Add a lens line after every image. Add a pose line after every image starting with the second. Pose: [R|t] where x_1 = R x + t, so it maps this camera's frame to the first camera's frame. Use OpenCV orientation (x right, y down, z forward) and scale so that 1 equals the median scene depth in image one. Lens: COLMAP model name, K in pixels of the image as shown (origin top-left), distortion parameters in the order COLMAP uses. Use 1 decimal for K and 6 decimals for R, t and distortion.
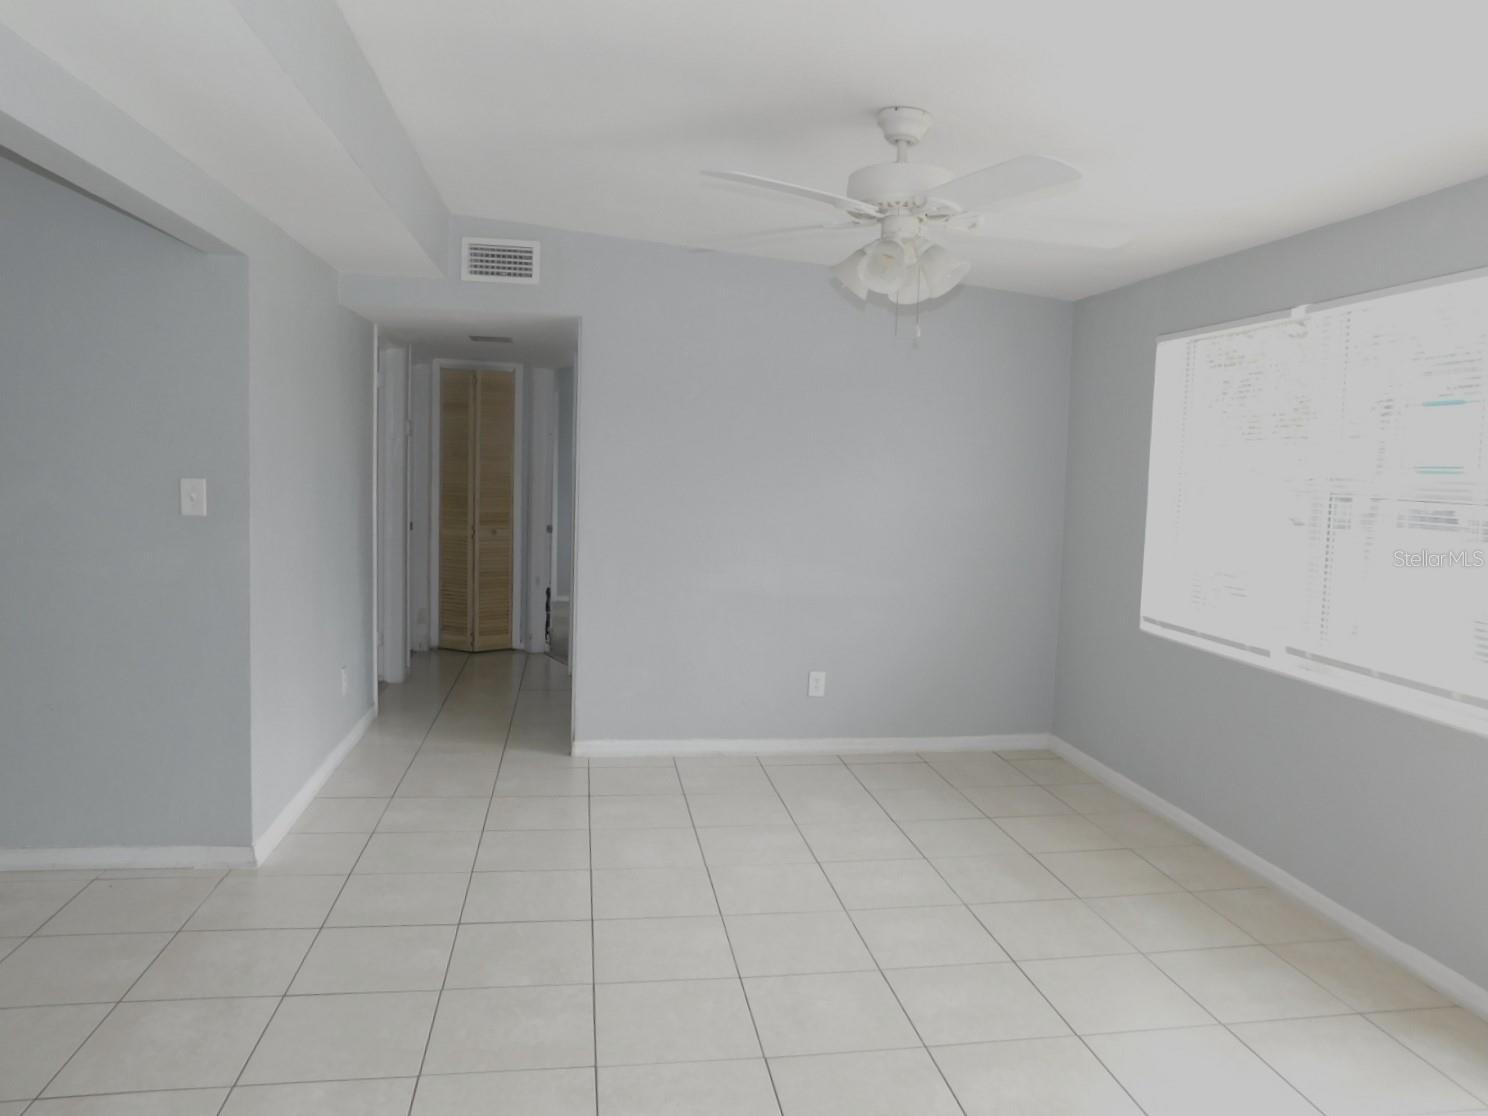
lens RADIAL K [[989.6, 0, 744.0], [0, 989.6, 558.0], [0, 0, 1]] dist [-0.088624, 0.068794]
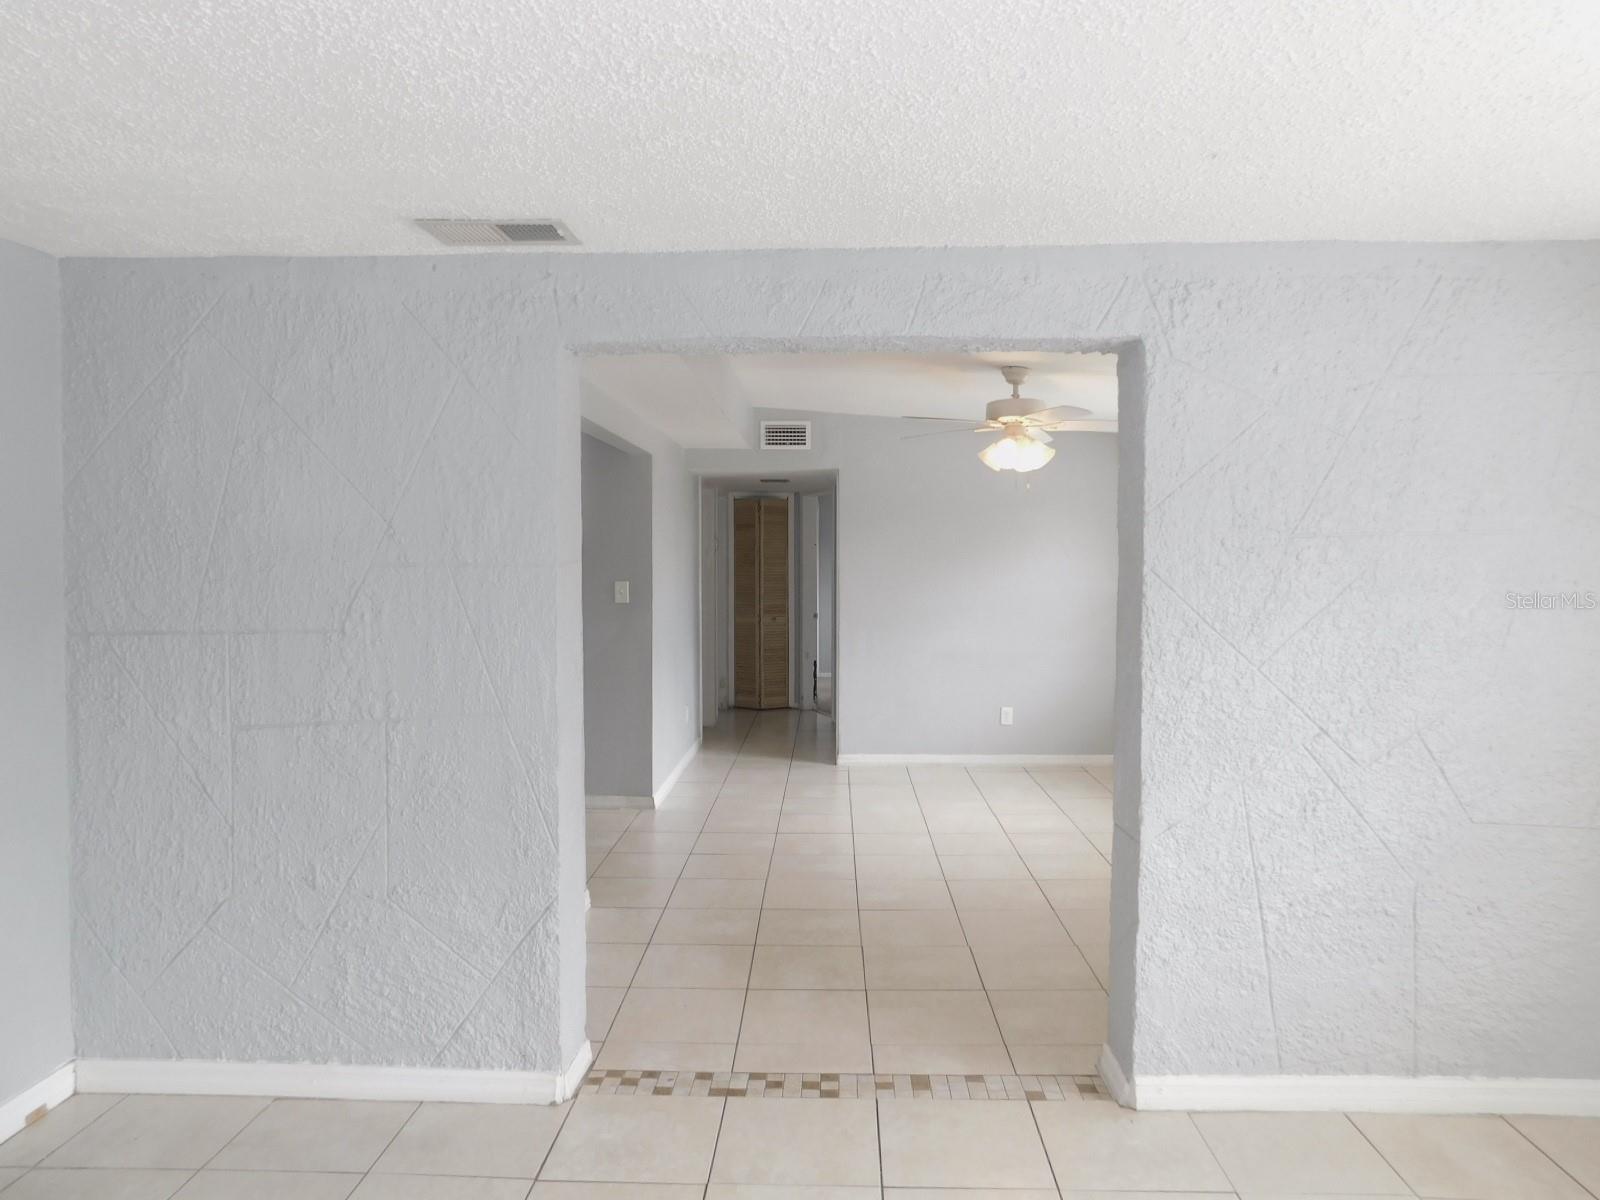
lens RADIAL K [[1064.1, 0, 800.0], [0, 1064.1, 600.0], [0, 0, 1]] dist [-0.088624, 0.068794]
pose [[0.981077, -0.025825, -0.191886, 0.072161], [0.014333, 0.998032, -0.061039, 0.046017], [0.193085, 0.057134, 0.979517, -0.513577]]
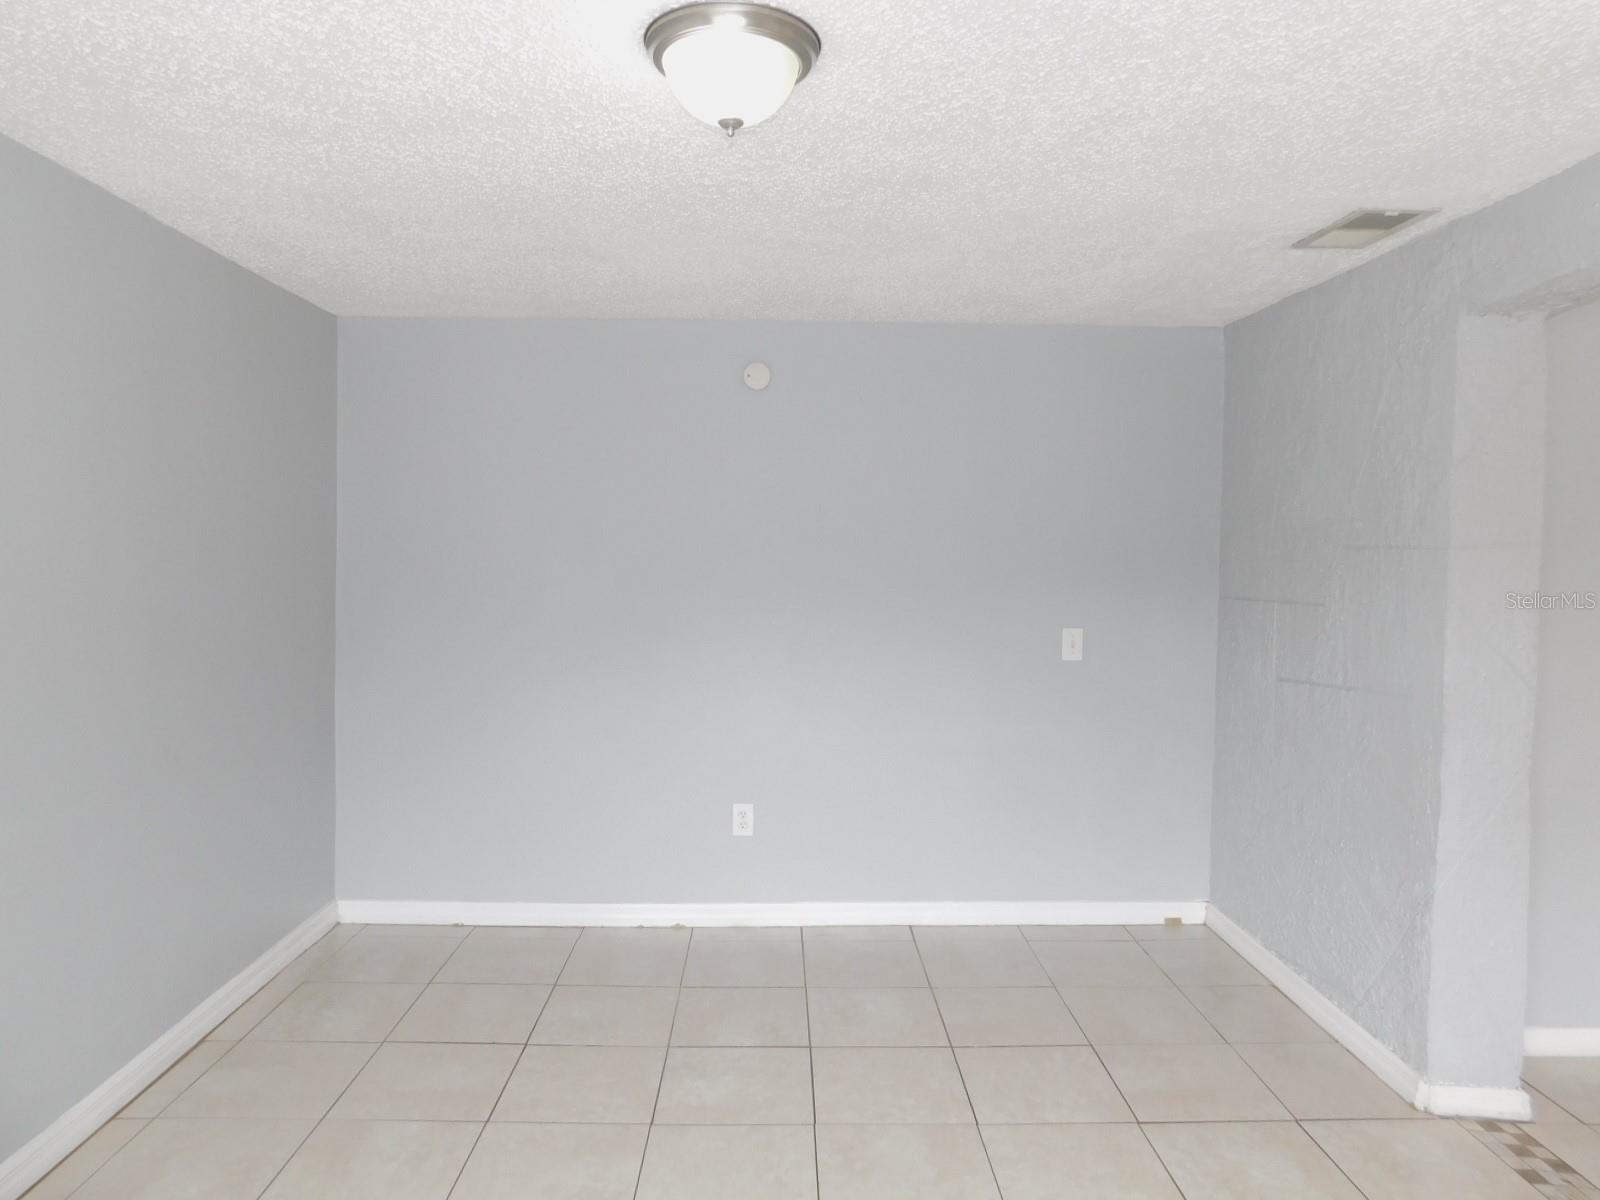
lens RADIAL K [[1064.1, 0, 800.0], [0, 1064.1, 600.0], [0, 0, 1]] dist [-0.088624, 0.068794]
pose [[-0.142228, 0.016434, -0.989697, 0.401377], [-0.108803, 0.993544, 0.032134, 0.036481], [0.983836, 0.112252, -0.139522, -0.240559]]
